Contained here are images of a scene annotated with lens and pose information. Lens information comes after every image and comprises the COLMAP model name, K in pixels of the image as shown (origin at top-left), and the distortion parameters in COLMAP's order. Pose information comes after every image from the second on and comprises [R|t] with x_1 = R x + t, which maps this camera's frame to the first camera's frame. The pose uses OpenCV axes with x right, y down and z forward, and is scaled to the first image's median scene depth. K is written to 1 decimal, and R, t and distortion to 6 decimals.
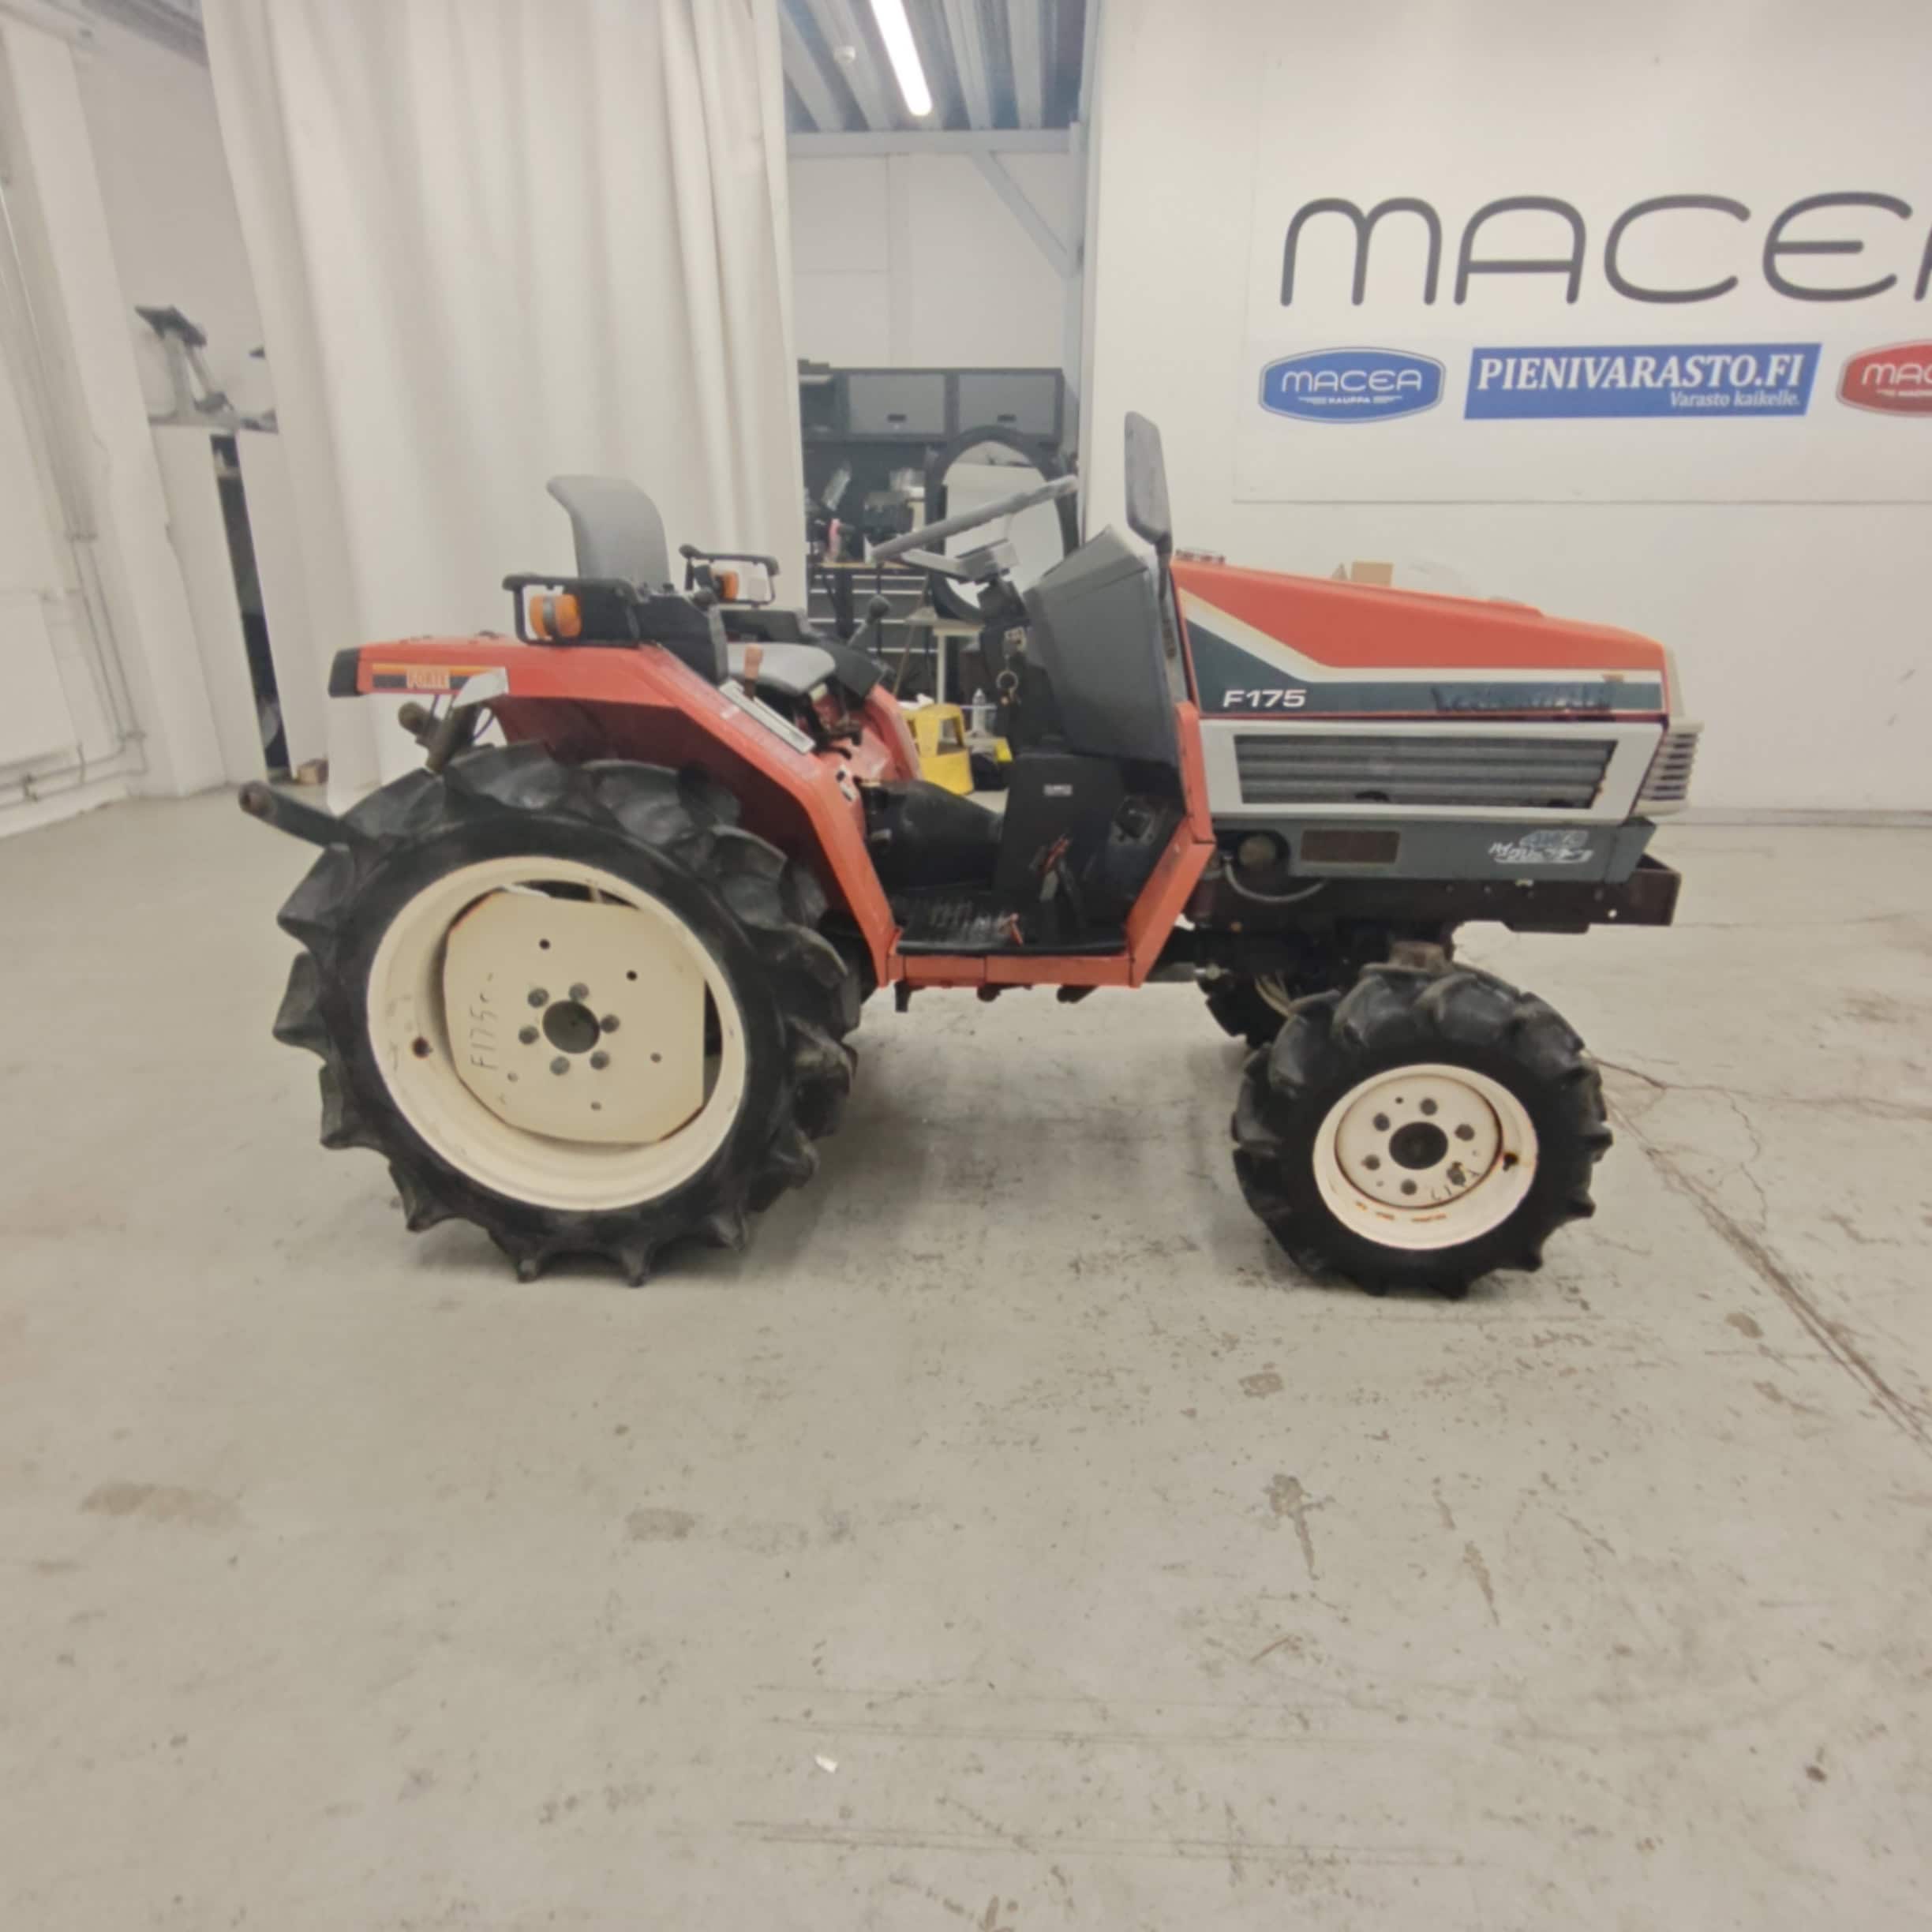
lens RADIAL K [[1222.5, 0, 982.2], [0, 1222.5, 950.6], [0, 0, 1]] dist [-0.007219, 0.006048]
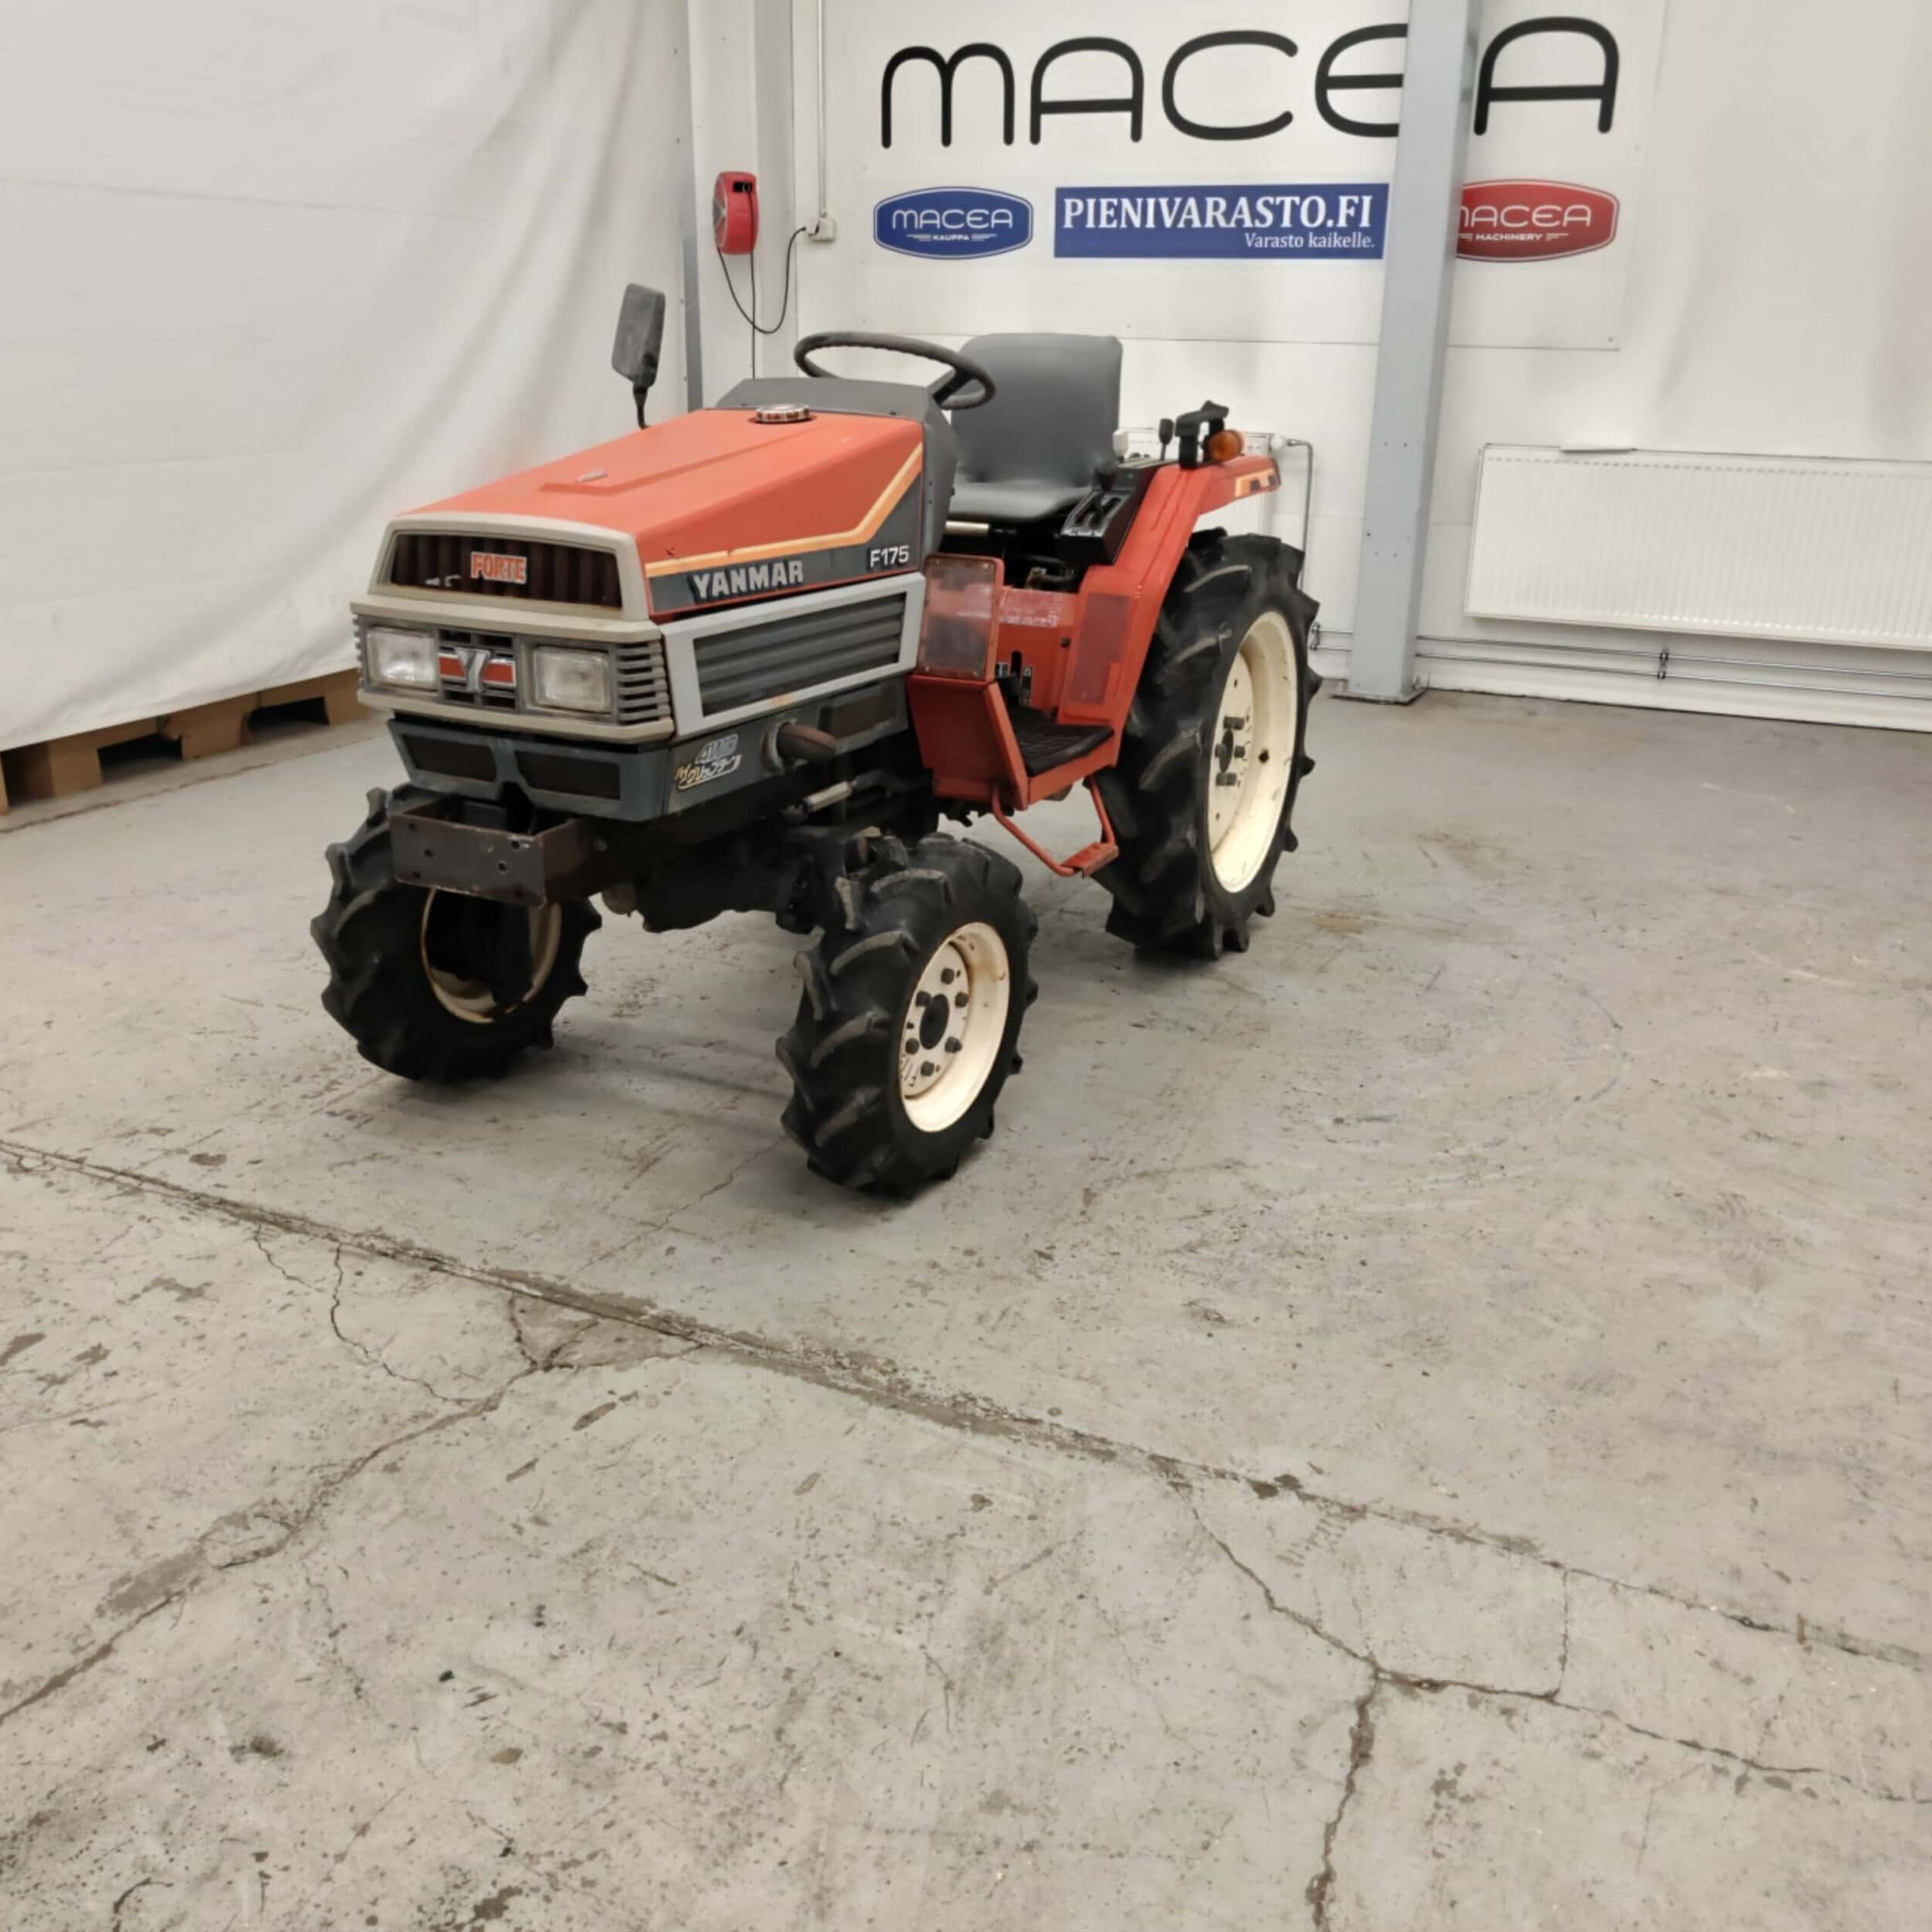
lens RADIAL K [[1817.4, 0, 961.6], [0, 1817.4, 974.8], [0, 0, 1]] dist [0.033395, -0.081346]
pose [[-0.375715, 0.303166, -0.875744, 1.531371], [-0.335014, 0.836640, 0.433358, -0.627745], [0.864062, 0.456206, -0.212774, 1.644864]]
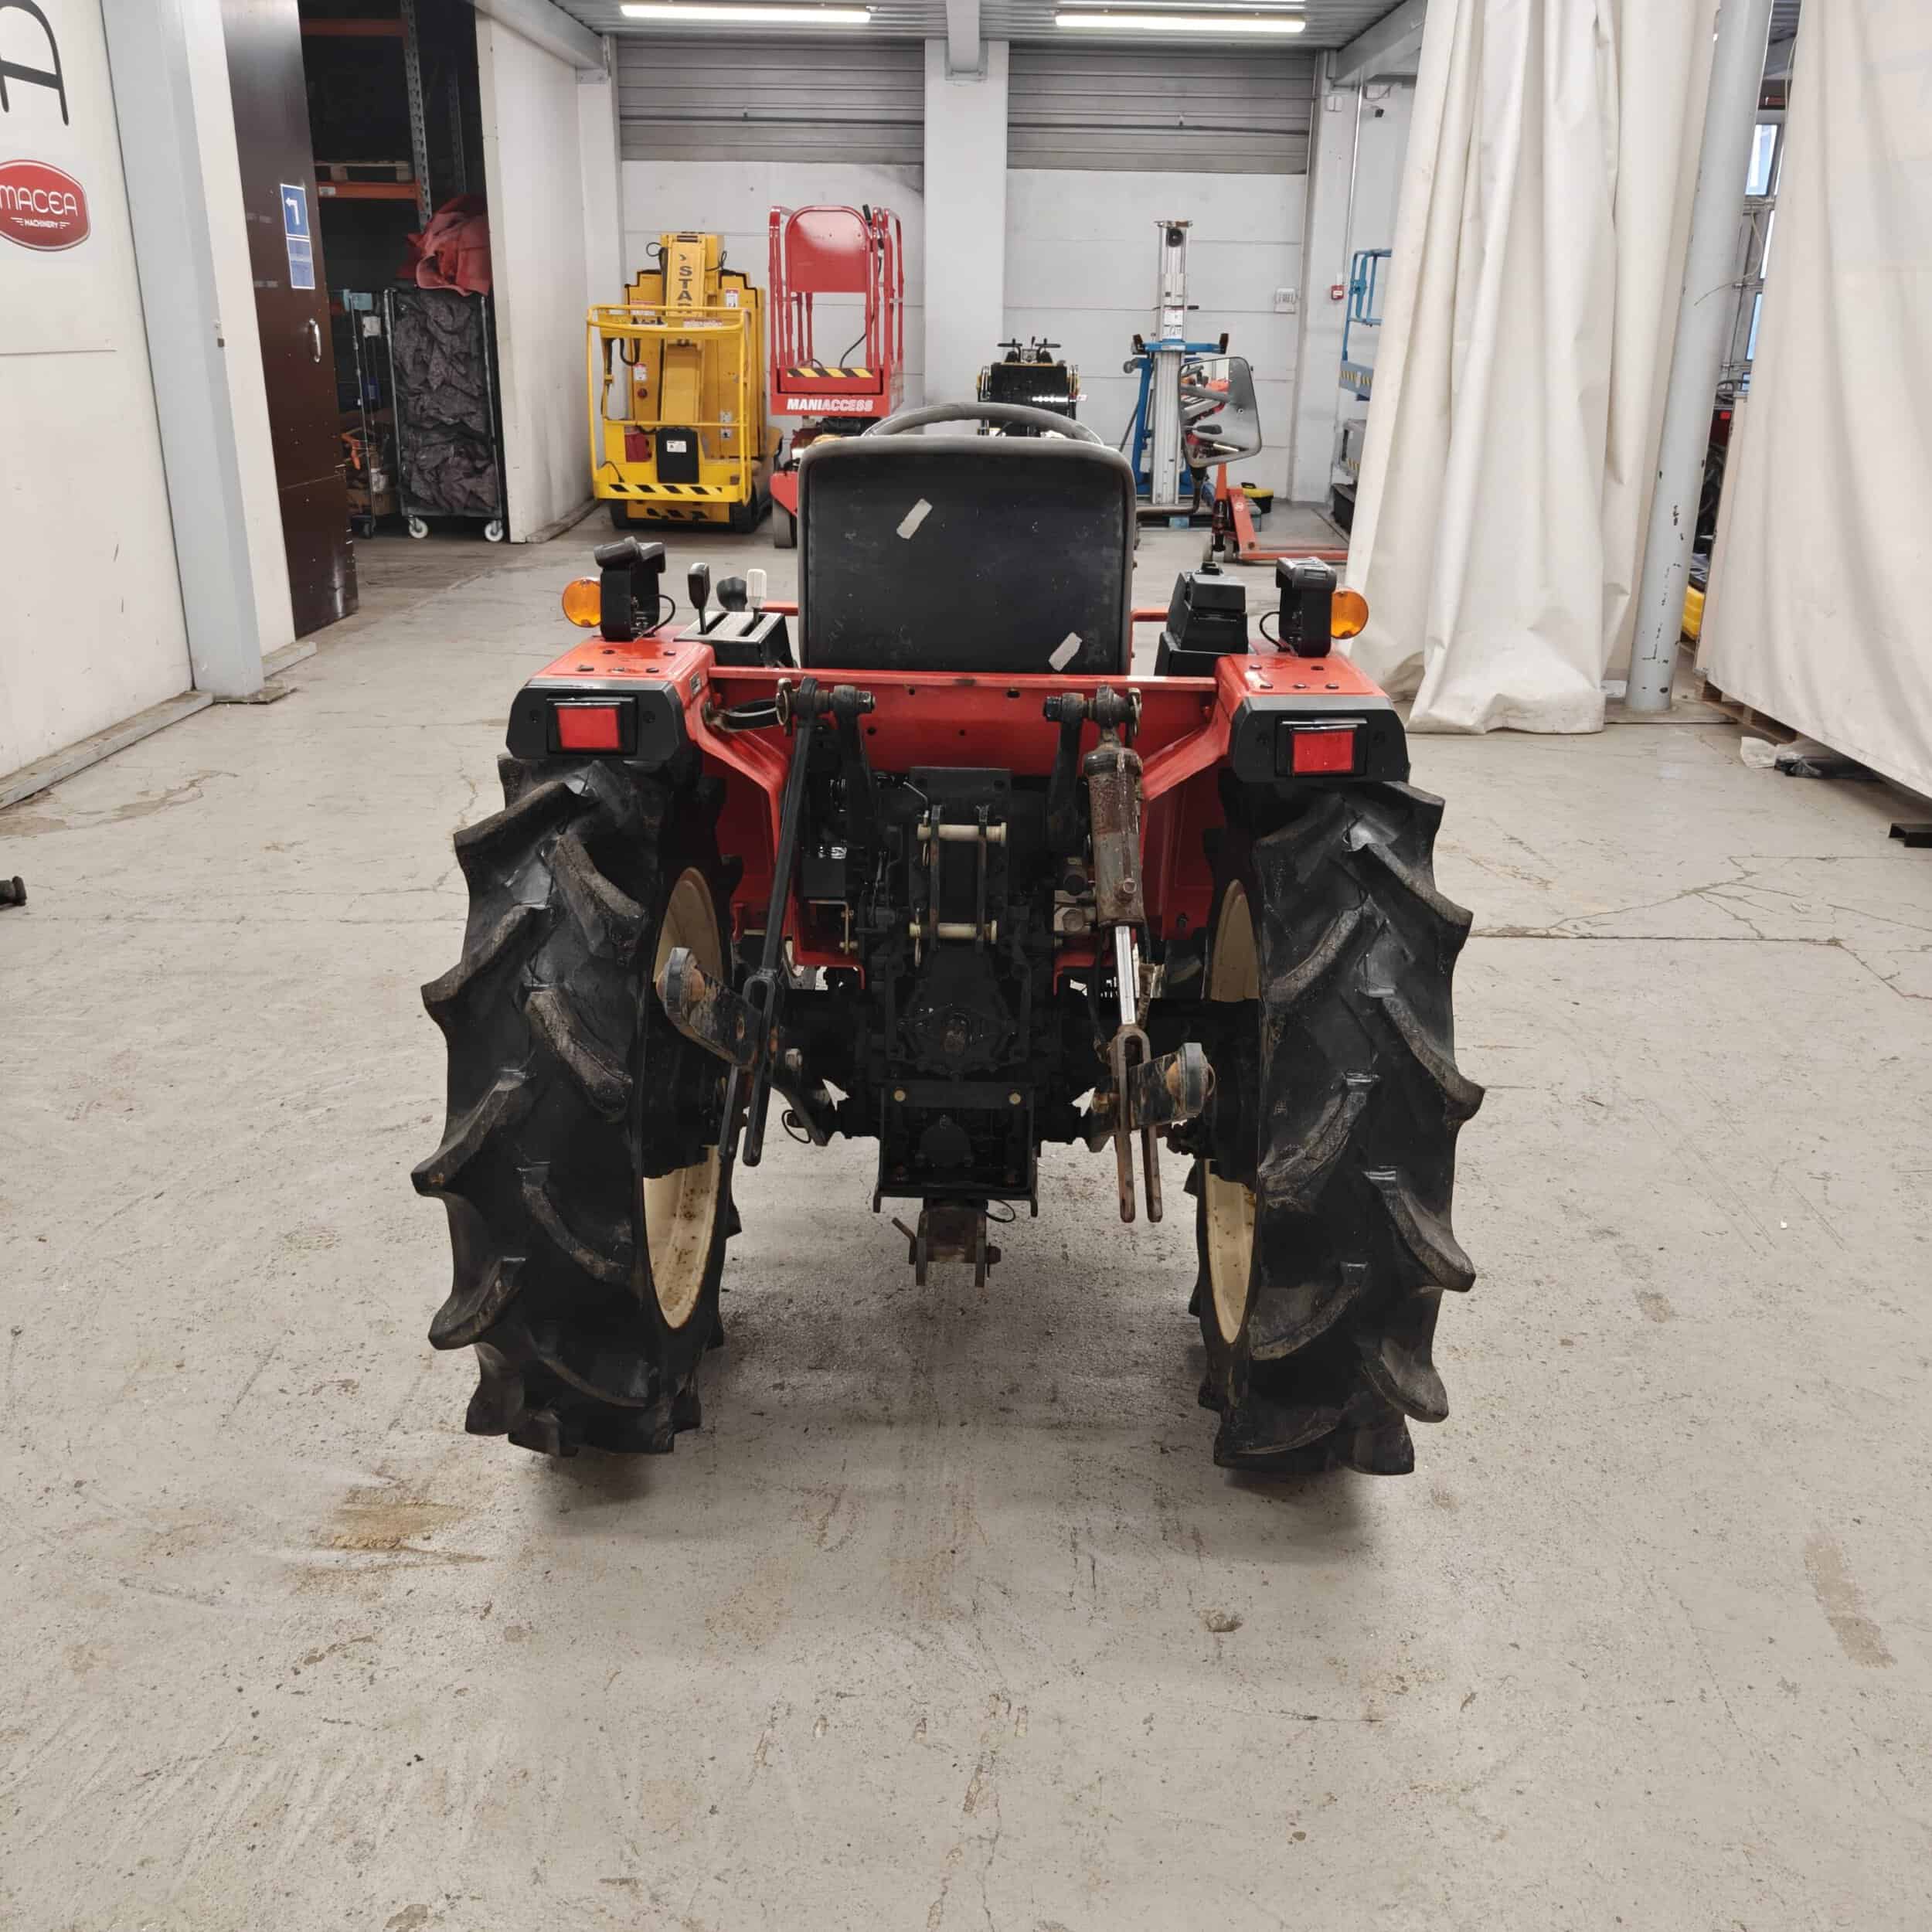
lens RADIAL K [[1829.5, 0, 967.7], [0, 1829.5, 953.3], [0, 0, 1]] dist [-0.002094, 0.006077]
pose [[-0.040349, -0.330869, 0.942814, -1.346206], [0.327258, 0.887161, 0.325344, -0.471742], [-0.944073, 0.321670, 0.072483, 1.040715]]
